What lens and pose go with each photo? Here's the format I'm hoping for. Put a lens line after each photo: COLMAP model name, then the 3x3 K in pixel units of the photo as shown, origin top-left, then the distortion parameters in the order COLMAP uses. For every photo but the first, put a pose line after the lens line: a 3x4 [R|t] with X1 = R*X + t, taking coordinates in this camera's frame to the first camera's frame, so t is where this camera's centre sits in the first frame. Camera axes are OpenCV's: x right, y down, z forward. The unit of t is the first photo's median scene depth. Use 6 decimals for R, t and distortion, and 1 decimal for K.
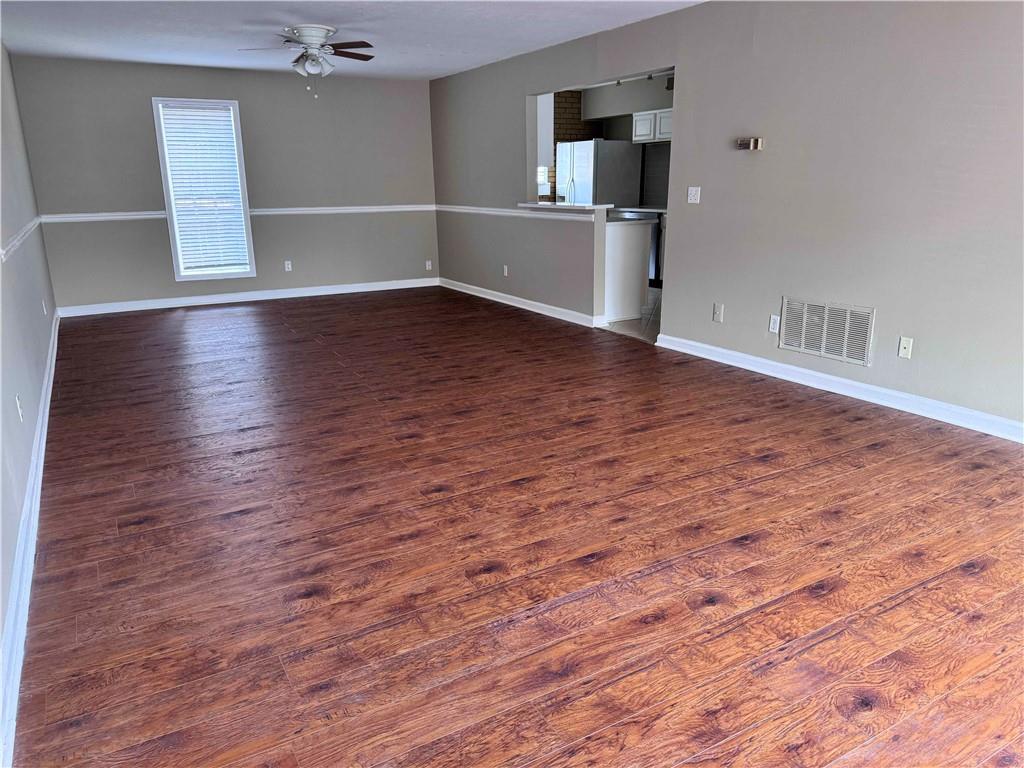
lens RADIAL K [[725.3, 0, 513.0], [0, 725.3, 380.8], [0, 0, 1]] dist [0.037404, -0.046212]
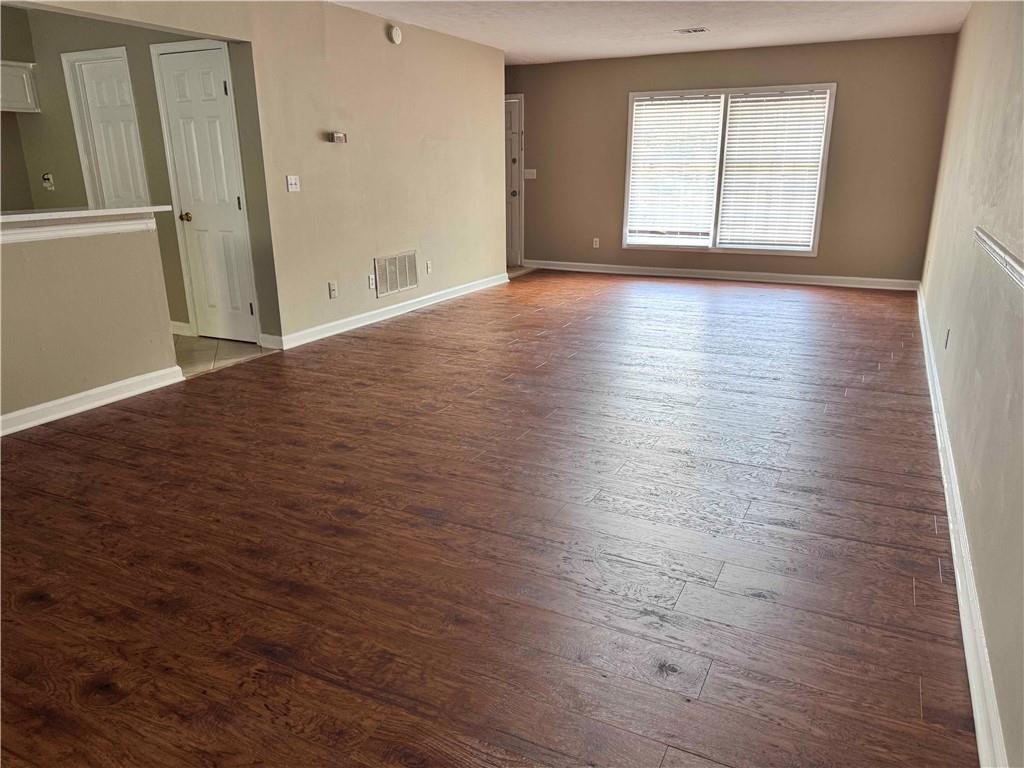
lens RADIAL K [[725.3, 0, 512.9], [0, 725.3, 384.4], [0, 0, 1]] dist [0.037404, -0.046212]
pose [[-0.545964, -0.221370, 0.808034, -0.794338], [0.238870, 0.883301, 0.403387, -0.349276], [-0.803035, 0.413250, -0.429371, 1.324942]]
